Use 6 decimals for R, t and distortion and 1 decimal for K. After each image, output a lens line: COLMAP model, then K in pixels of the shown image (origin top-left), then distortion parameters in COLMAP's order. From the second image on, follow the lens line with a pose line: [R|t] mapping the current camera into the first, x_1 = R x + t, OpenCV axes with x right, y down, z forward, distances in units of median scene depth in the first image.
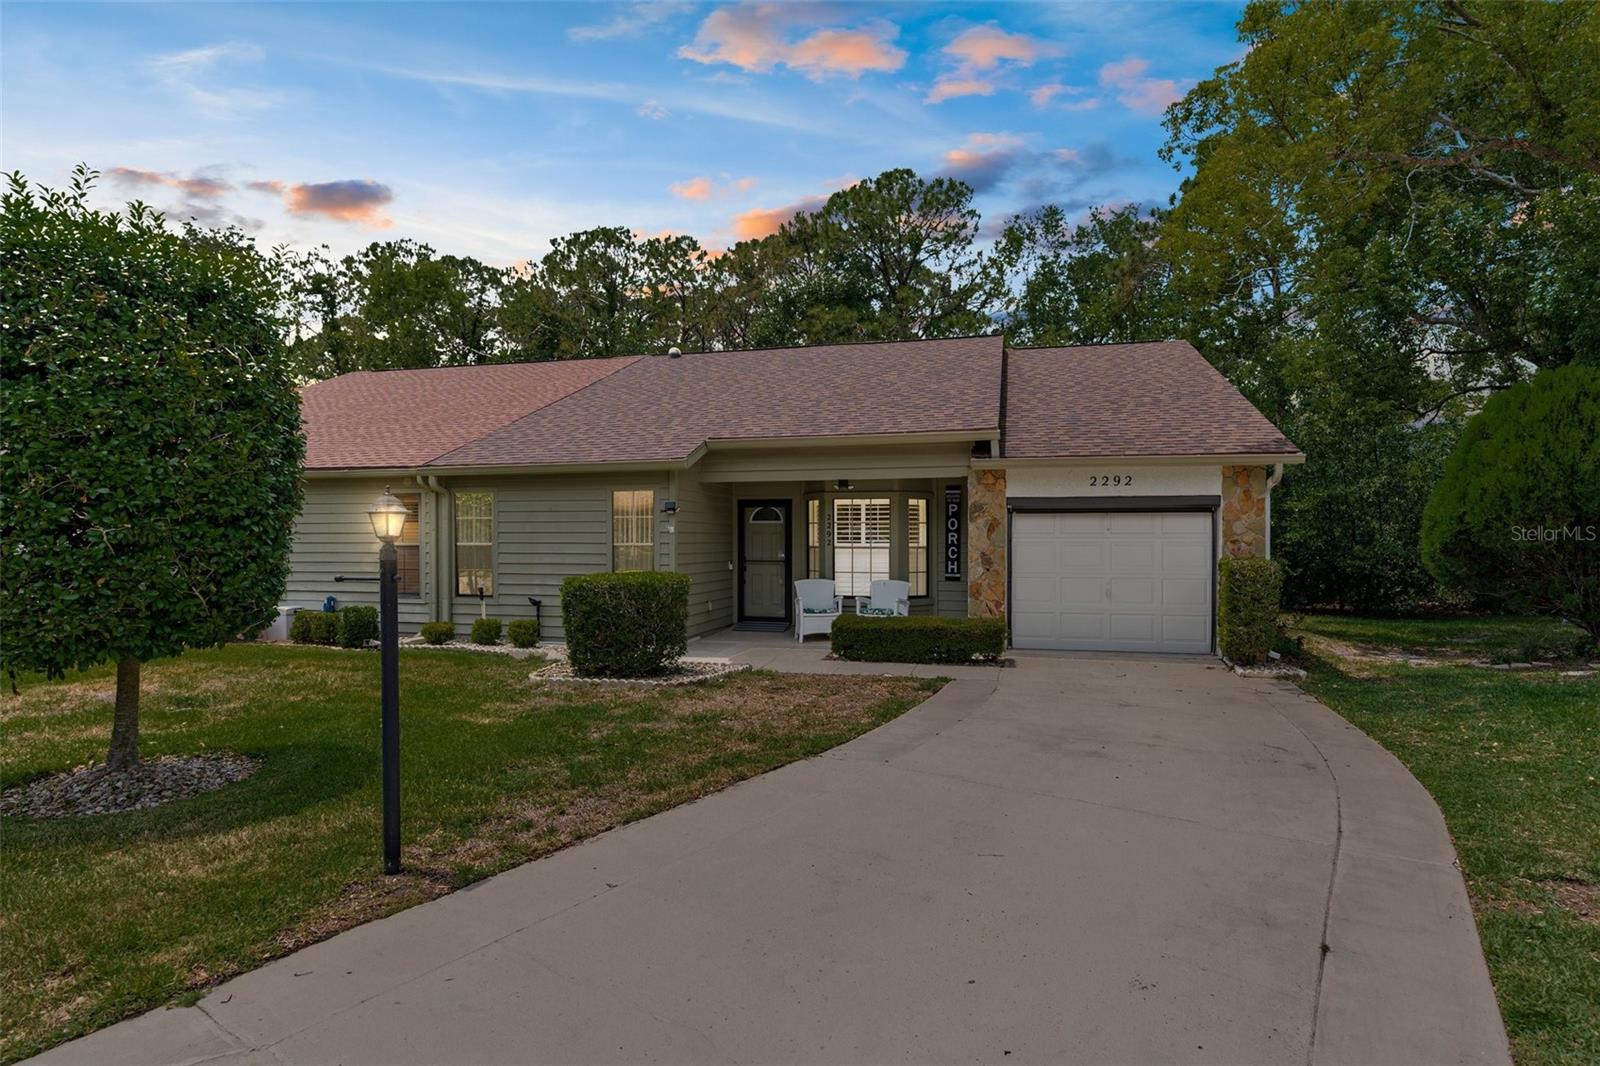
lens RADIAL K [[859.9, 0, 798.8], [0, 859.9, 538.0], [0, 0, 1]] dist [-0.005138, 0.002301]
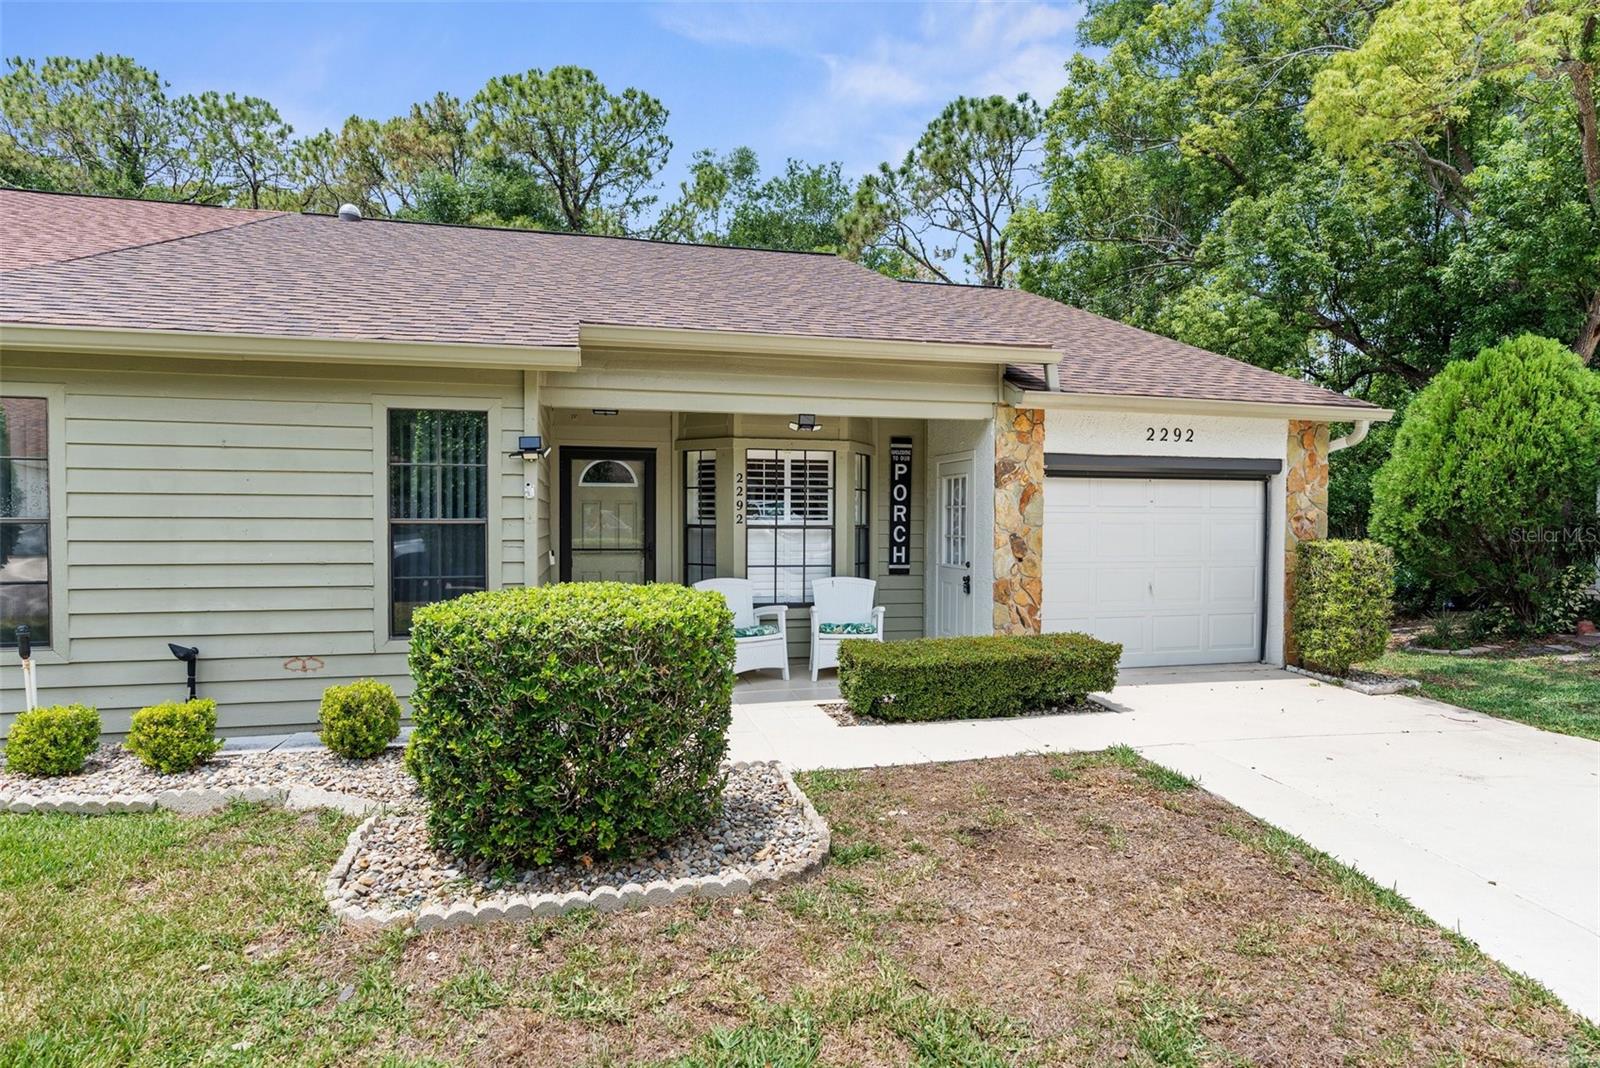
lens RADIAL K [[859.9, 0, 801.8], [0, 859.9, 530.1], [0, 0, 1]] dist [-0.005138, 0.002301]
pose [[0.882376, -0.003715, 0.470530, -0.217979], [-0.003582, 0.999887, 0.014610, 0.004307], [-0.470531, -0.014577, 0.882263, 0.434101]]
